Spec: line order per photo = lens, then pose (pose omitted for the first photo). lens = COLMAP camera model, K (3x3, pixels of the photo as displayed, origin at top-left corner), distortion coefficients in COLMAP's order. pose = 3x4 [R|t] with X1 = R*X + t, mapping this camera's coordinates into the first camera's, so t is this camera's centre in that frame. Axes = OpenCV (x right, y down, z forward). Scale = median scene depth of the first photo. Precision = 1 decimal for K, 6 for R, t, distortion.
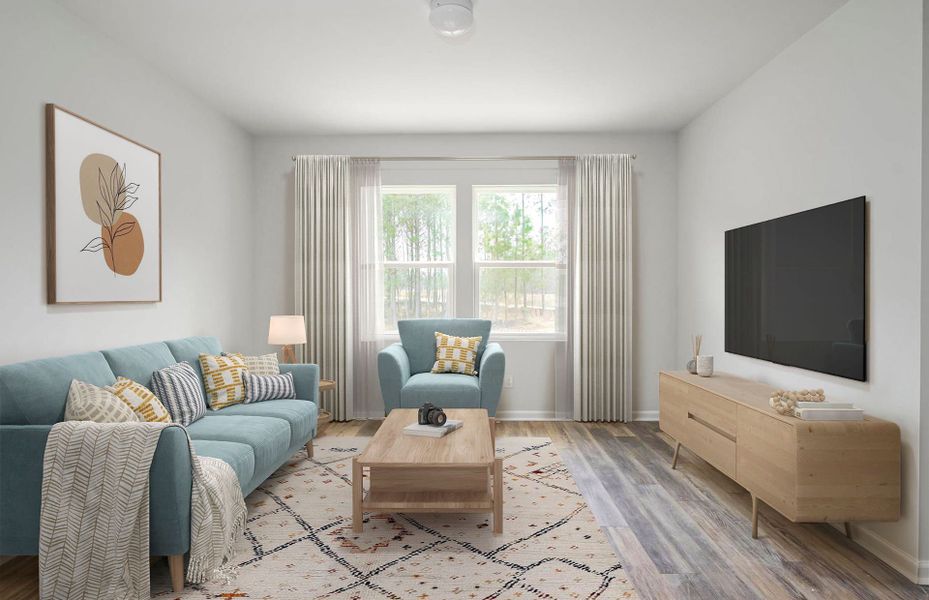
lens RADIAL K [[392.6, 0, 464.5], [0, 392.6, 300.0], [0, 0, 1]] dist [-0.000023, 0.000031]
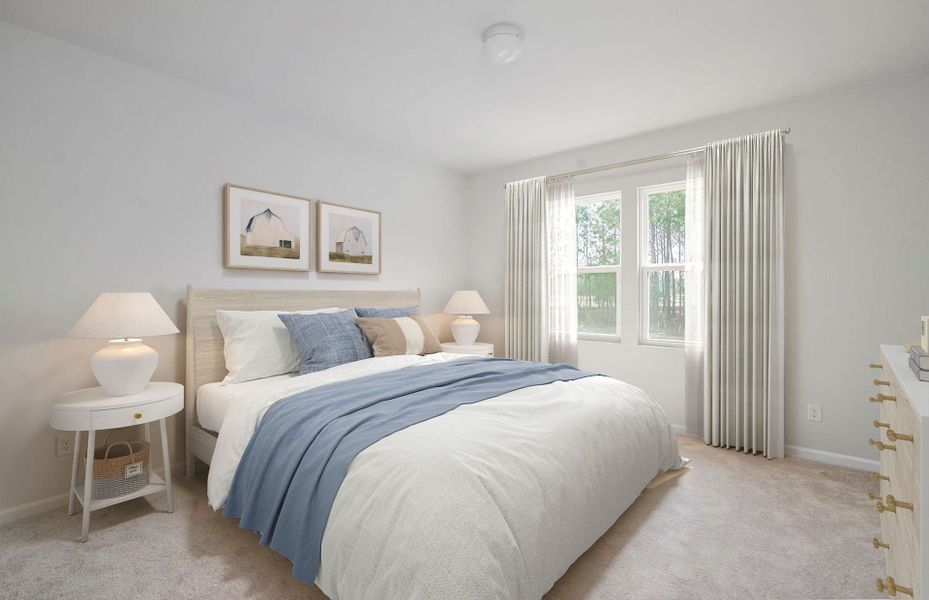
lens RADIAL K [[392.6, 0, 464.5], [0, 392.6, 300.0], [0, 0, 1]] dist [-0.000023, 0.000031]
pose [[0.794786, -0.005986, -0.606860, 0.261579], [-0.002160, 0.999917, -0.012692, -0.001251], [0.606885, 0.011398, 0.794708, -0.027082]]
